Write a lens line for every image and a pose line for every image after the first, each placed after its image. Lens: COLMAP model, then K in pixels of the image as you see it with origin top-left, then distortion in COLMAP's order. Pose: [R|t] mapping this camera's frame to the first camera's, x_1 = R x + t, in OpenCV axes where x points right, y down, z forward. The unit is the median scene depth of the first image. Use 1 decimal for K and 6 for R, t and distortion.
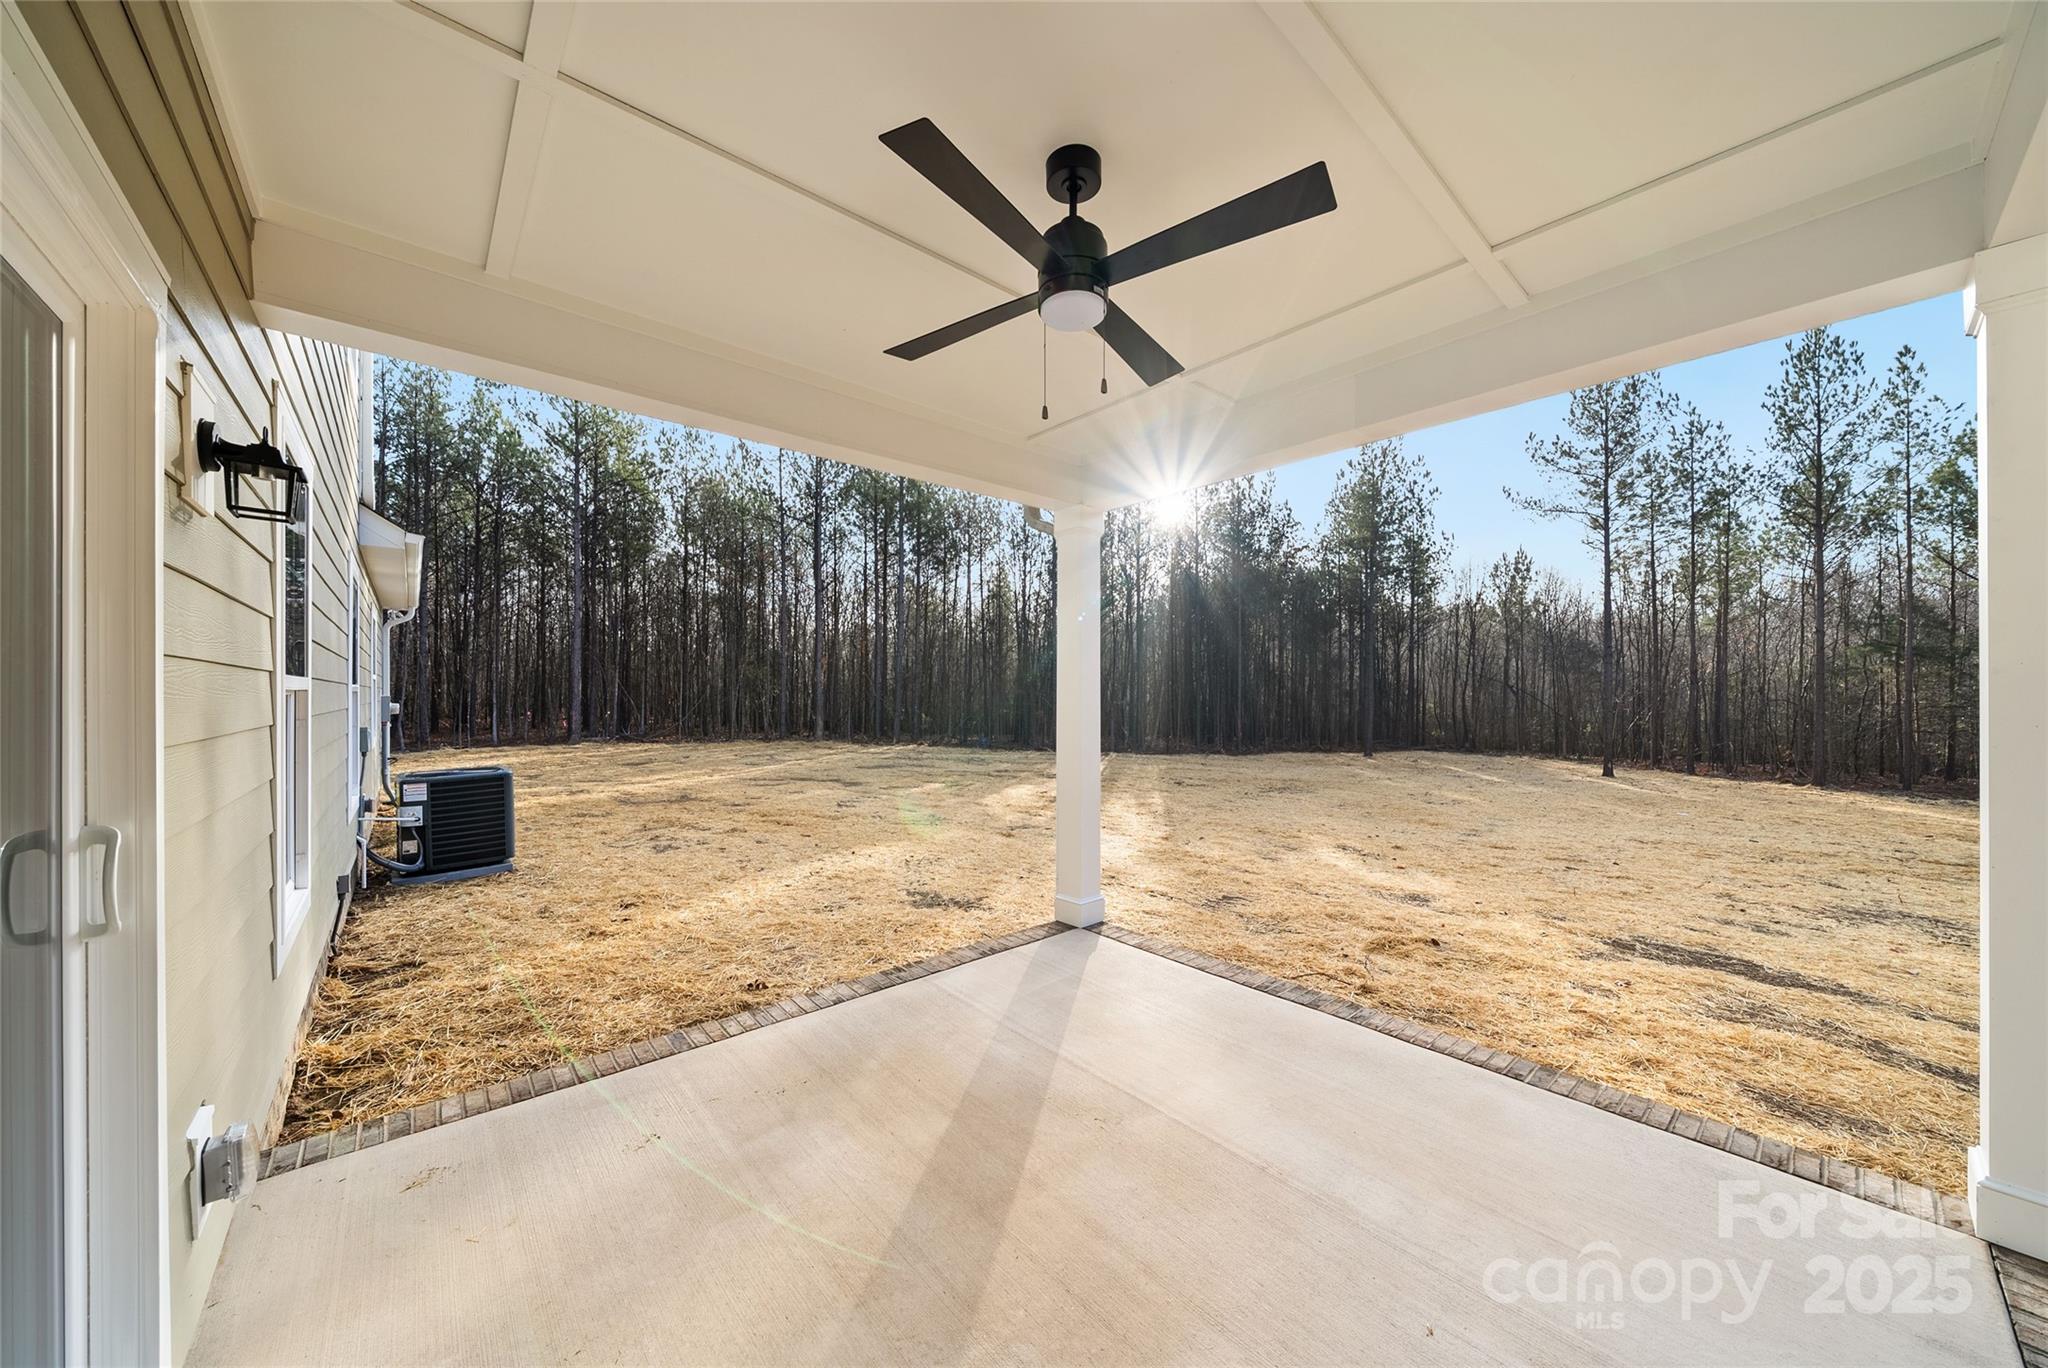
lens RADIAL K [[696.7, 0, 1020.4], [0, 696.7, 689.6], [0, 0, 1]] dist [-0.006579, 0.000044]
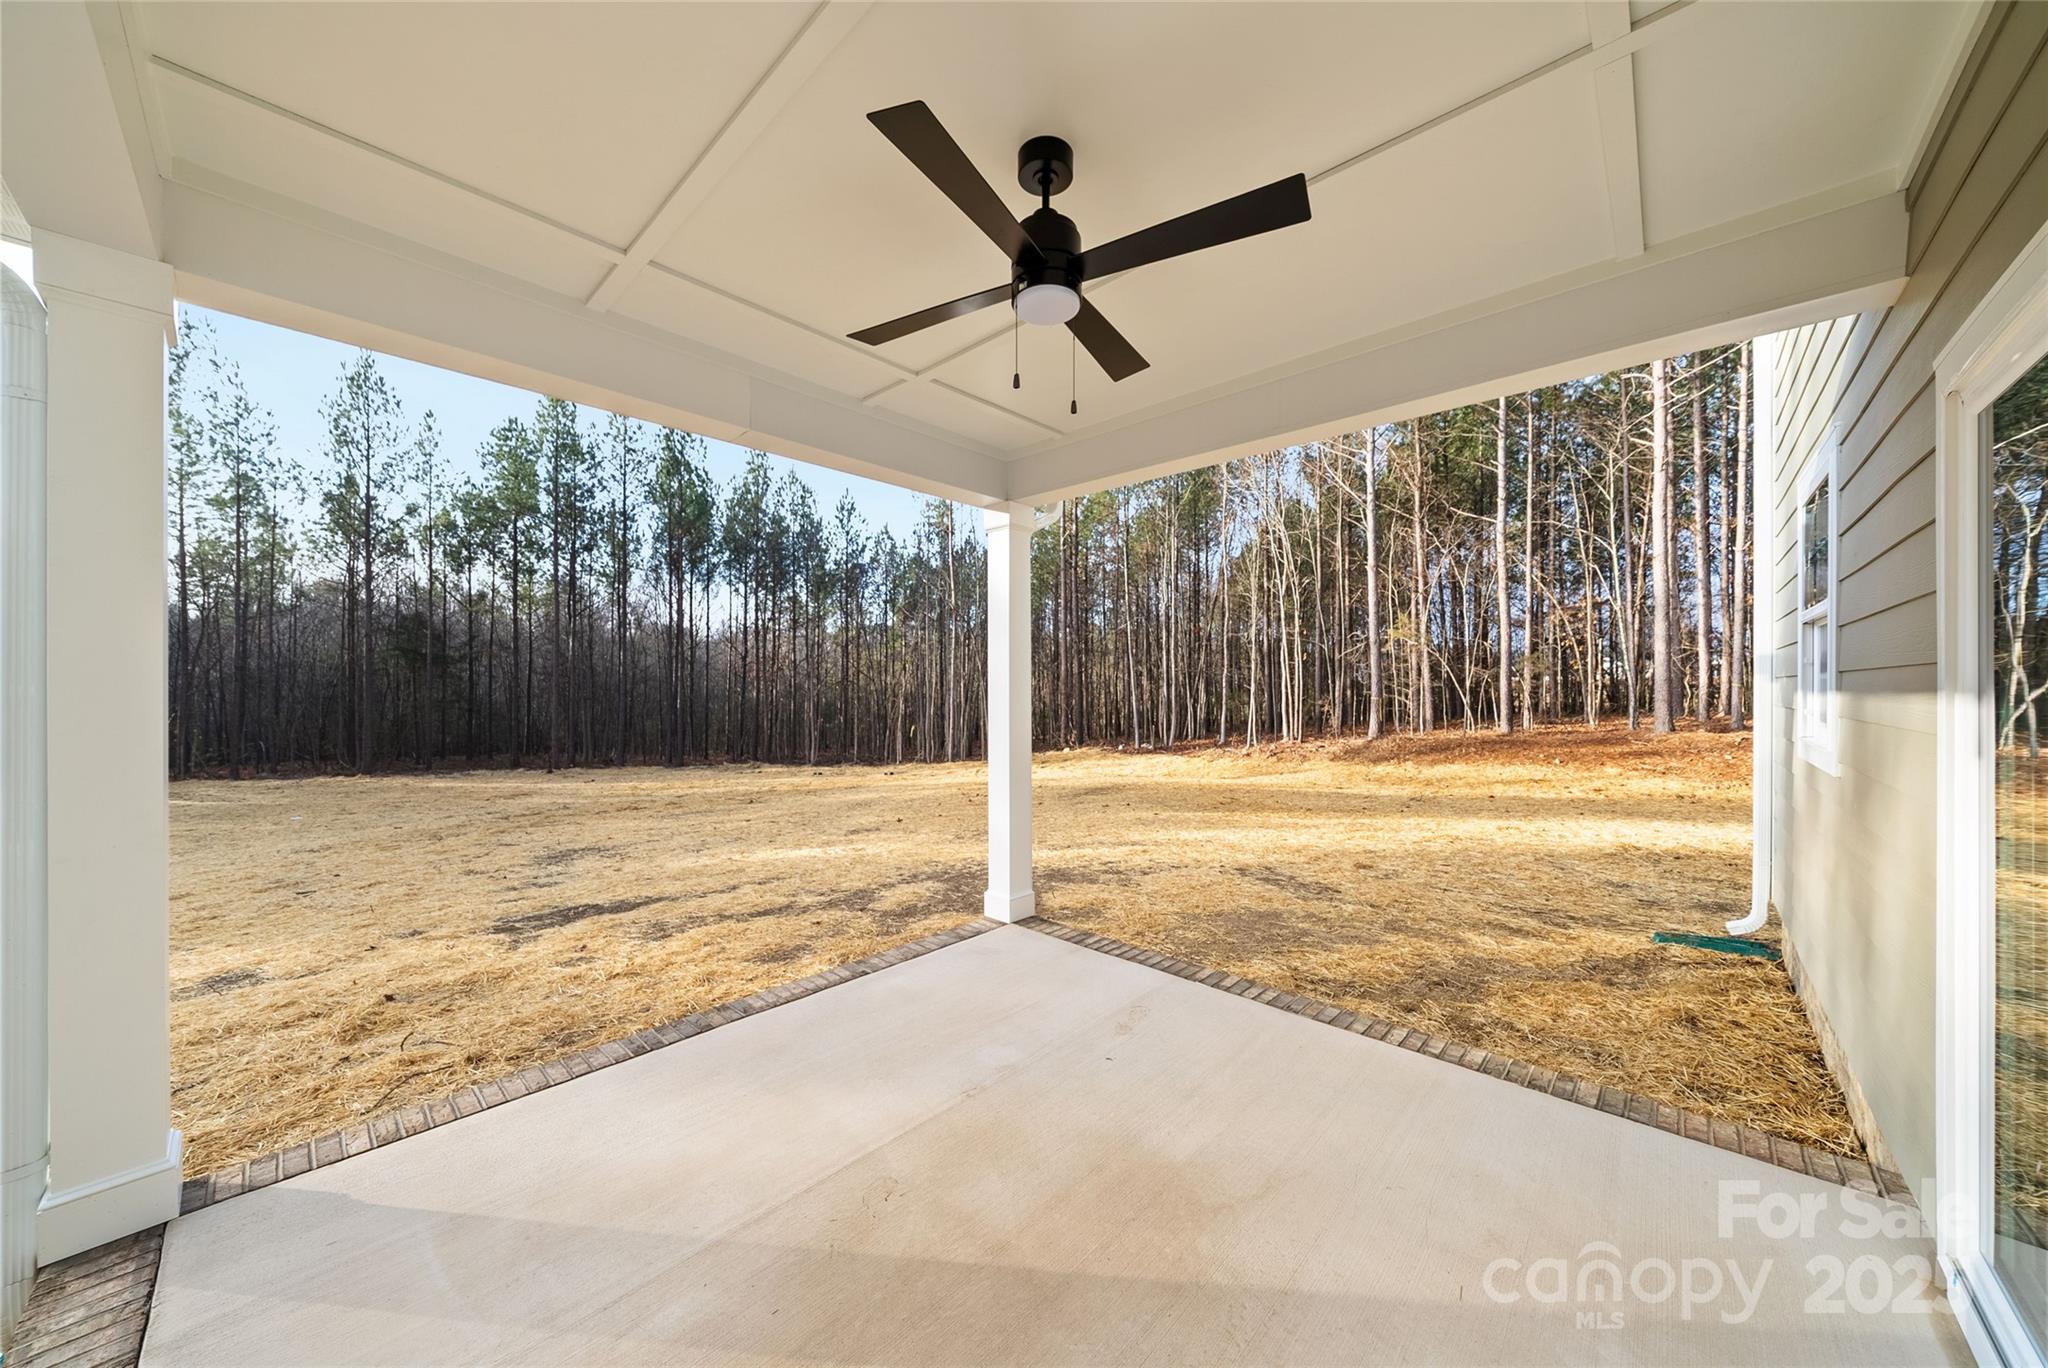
lens RADIAL K [[696.7, 0, 1020.4], [0, 696.7, 689.6], [0, 0, 1]] dist [-0.006579, 0.000044]
pose [[-0.103191, 0.001477, 0.994660, -0.300607], [-0.004204, 0.999989, -0.001921, 0.002515], [-0.994653, -0.004379, -0.103184, 0.376559]]
